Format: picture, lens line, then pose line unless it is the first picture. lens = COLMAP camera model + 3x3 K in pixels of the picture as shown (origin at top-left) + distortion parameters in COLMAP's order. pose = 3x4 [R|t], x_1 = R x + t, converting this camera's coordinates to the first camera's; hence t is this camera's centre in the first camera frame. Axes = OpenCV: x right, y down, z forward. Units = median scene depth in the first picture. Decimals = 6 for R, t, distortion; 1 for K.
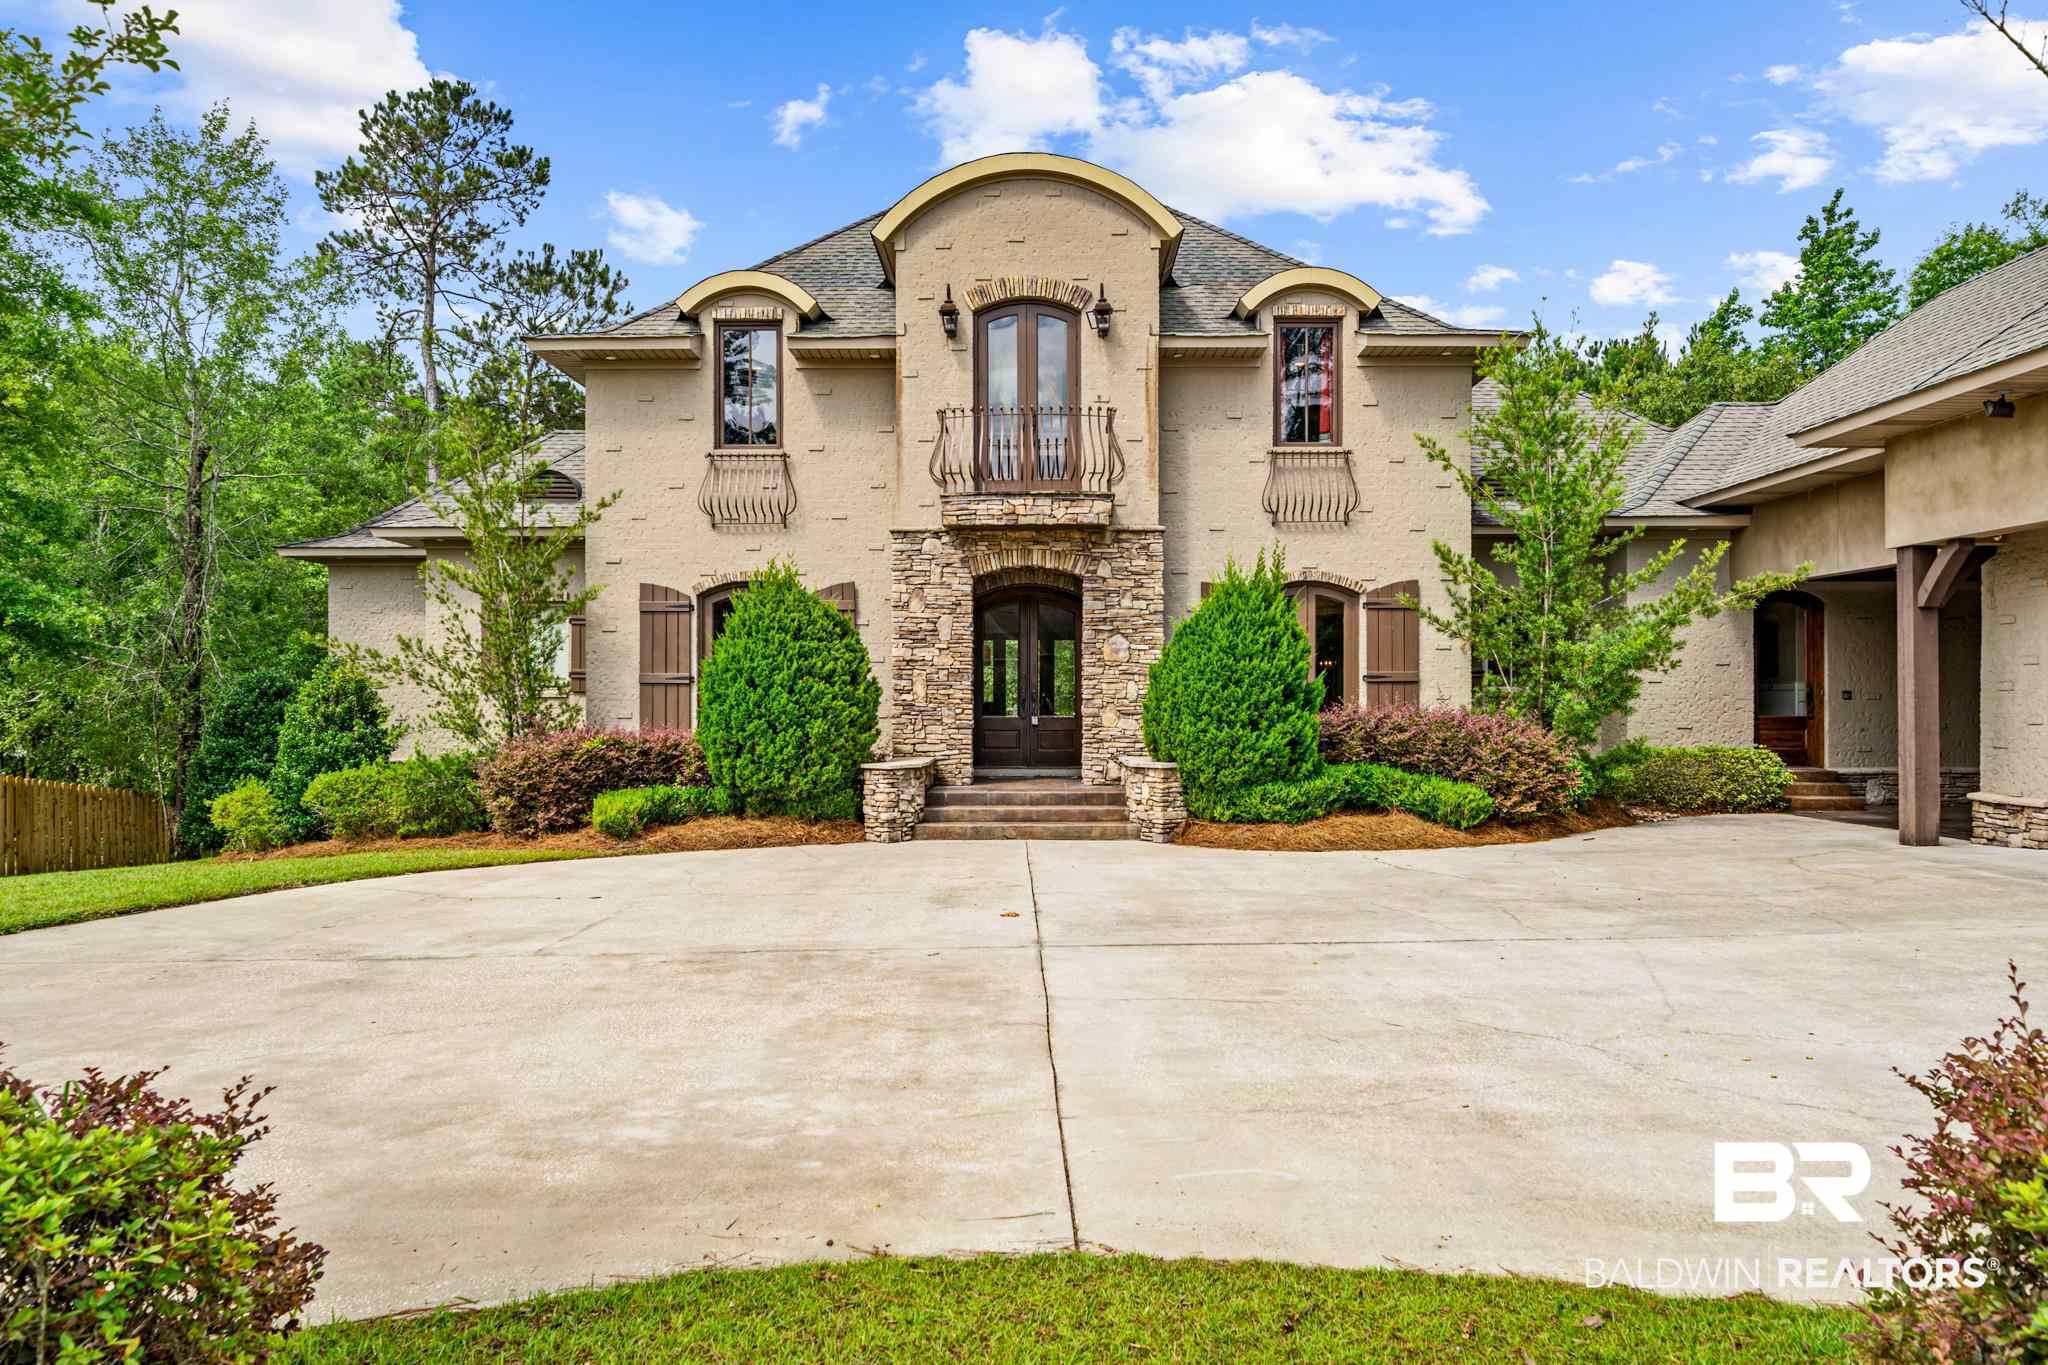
lens RADIAL K [[1369.8, 0, 1013.2], [0, 1369.8, 683.9], [0, 0, 1]] dist [-0.000265, -0.002449]
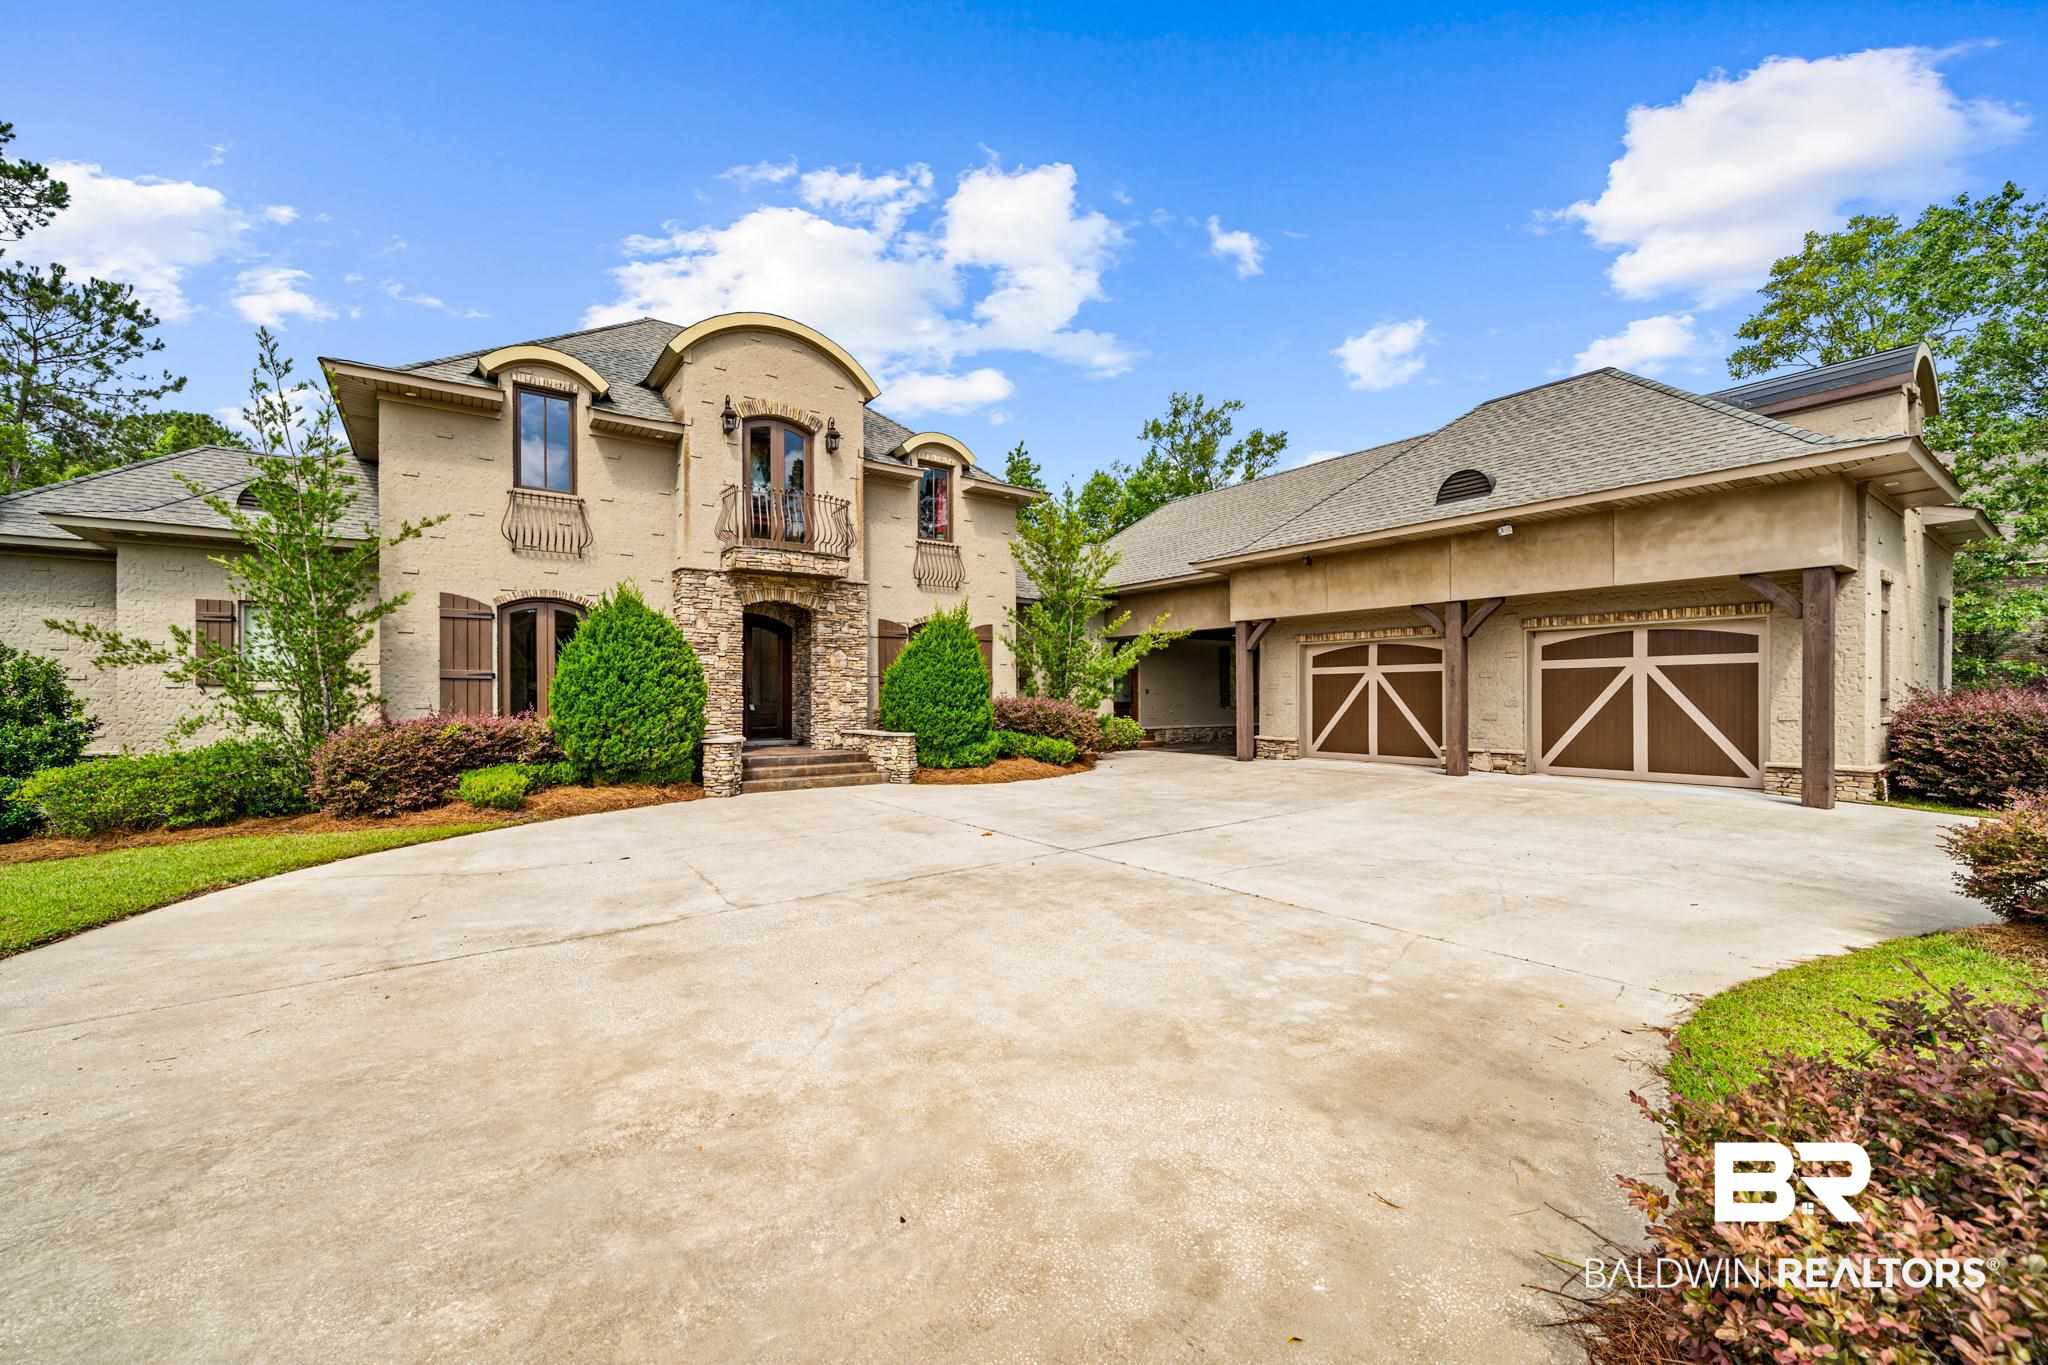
lens RADIAL K [[803.7, 0, 1026.3], [0, 803.7, 689.2], [0, 0, 1]] dist [-0.001724, 0.000246]
pose [[0.805423, 0.004560, 0.592683, -0.285793], [-0.006089, 0.999981, 0.000581, 0.005545], [-0.592669, -0.004077, 0.805436, 0.157725]]
